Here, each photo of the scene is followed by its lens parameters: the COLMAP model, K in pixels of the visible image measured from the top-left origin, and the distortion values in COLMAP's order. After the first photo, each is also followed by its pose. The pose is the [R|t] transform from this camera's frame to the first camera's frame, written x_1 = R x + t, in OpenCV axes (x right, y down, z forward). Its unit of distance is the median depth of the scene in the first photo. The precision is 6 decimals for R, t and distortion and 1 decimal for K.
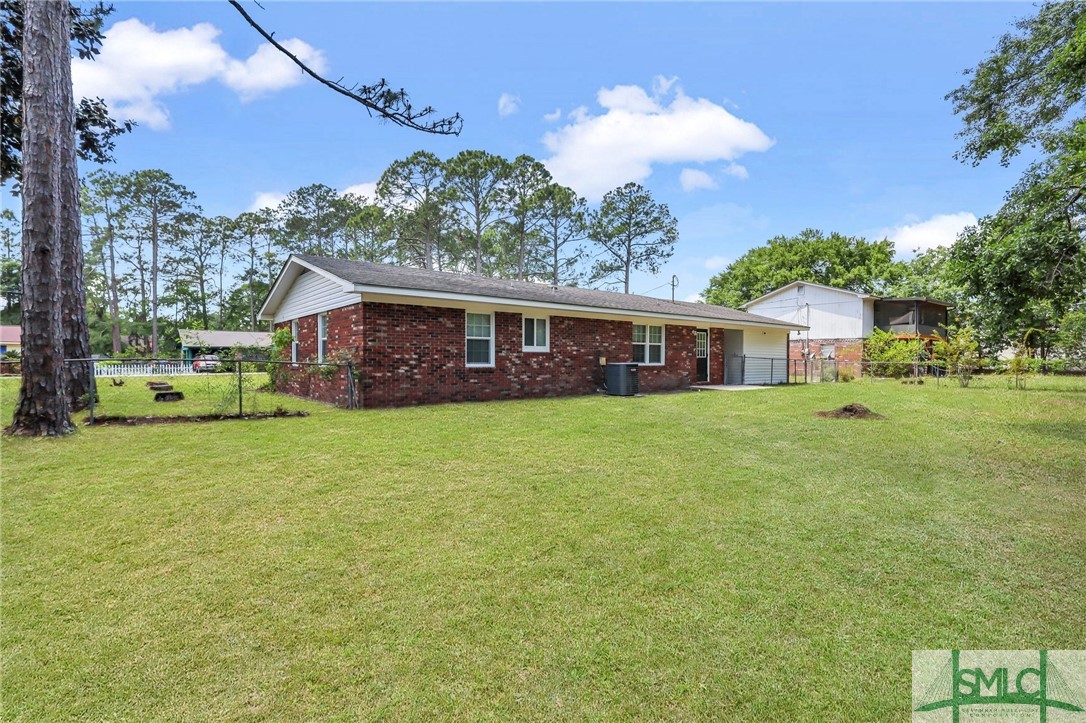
lens RADIAL K [[512.5, 0, 534.5], [0, 512.5, 365.5], [0, 0, 1]] dist [0.001254, 0.000961]
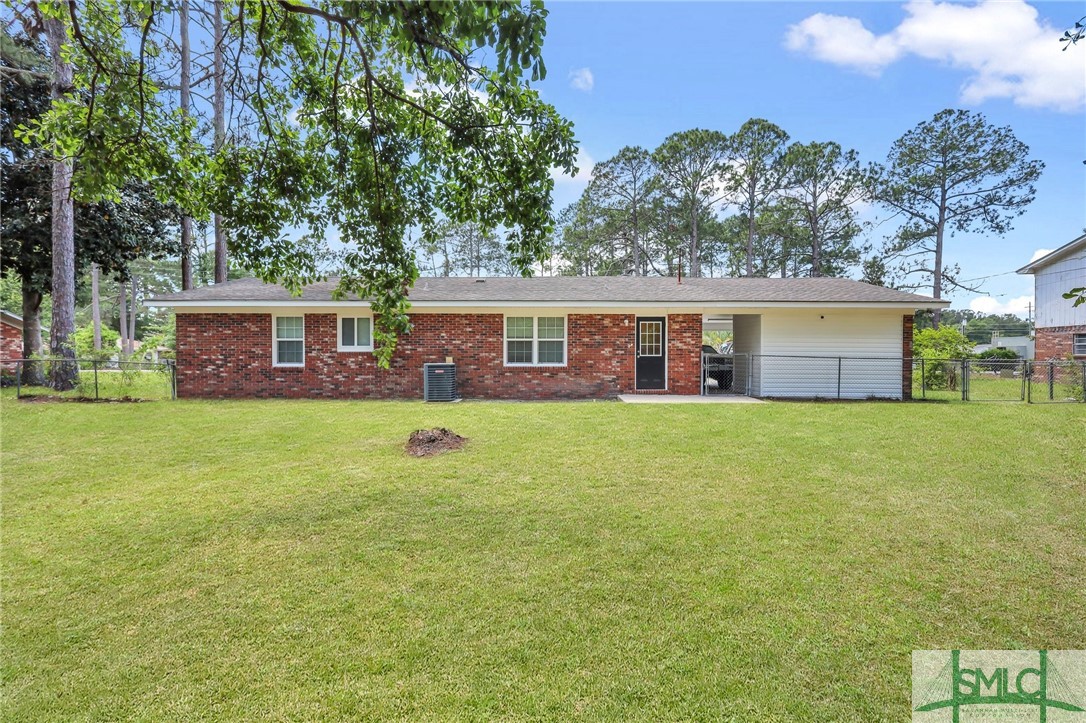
lens RADIAL K [[512.5, 0, 541.7], [0, 512.5, 361.8], [0, 0, 1]] dist [0.001254, 0.000961]
pose [[0.782251, -0.000768, -0.622963, 0.262892], [-0.004945, 0.999960, -0.007443, -0.000480], [0.622944, 0.008903, 0.782216, 0.133277]]
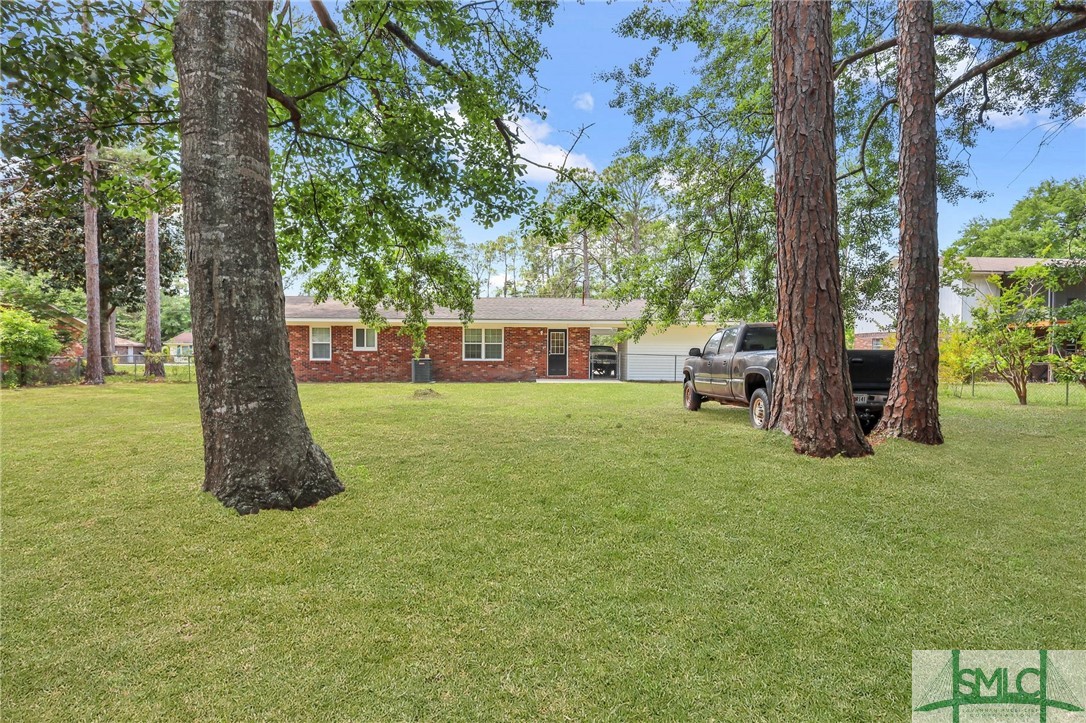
lens RADIAL K [[512.5, 0, 538.1], [0, 512.5, 357.2], [0, 0, 1]] dist [0.001254, 0.000961]
pose [[0.818252, 0.000206, -0.574860, 0.377384], [-0.006948, 0.999930, -0.009531, 0.000863], [0.574818, 0.011792, 0.818196, 0.017595]]
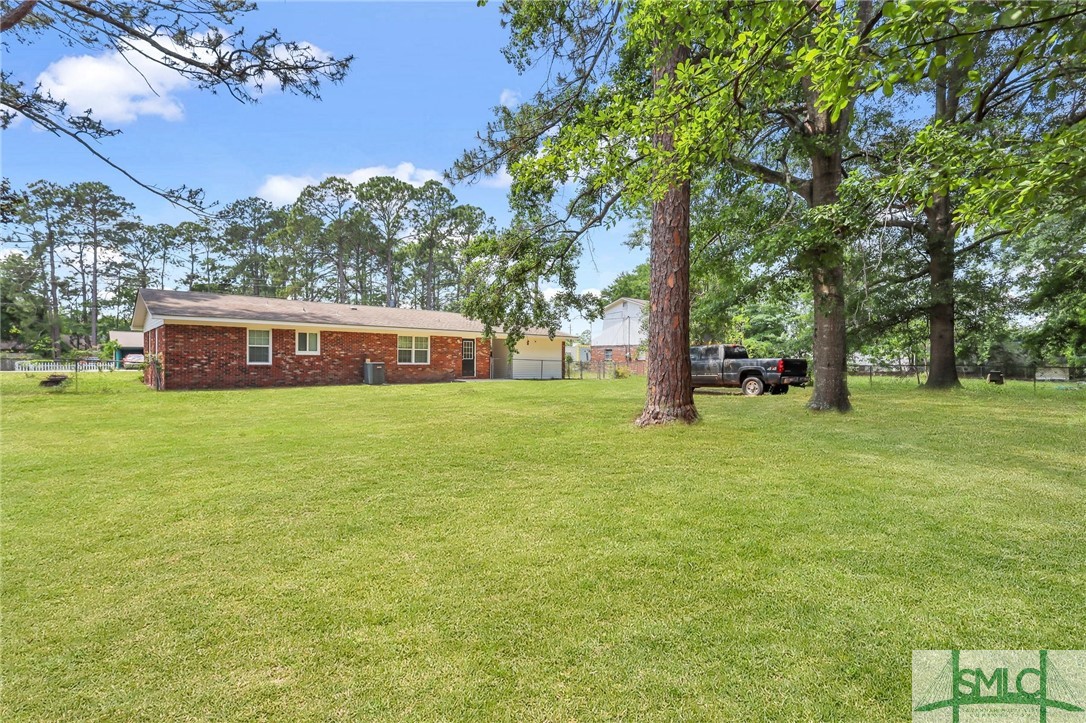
lens RADIAL K [[512.5, 0, 541.7], [0, 512.5, 361.3], [0, 0, 1]] dist [0.001254, 0.000961]
pose [[0.998413, 0.005023, 0.056092, 0.178647], [-0.004501, 0.999945, -0.009441, 0.000979], [-0.056136, 0.009174, 0.998381, -0.161903]]
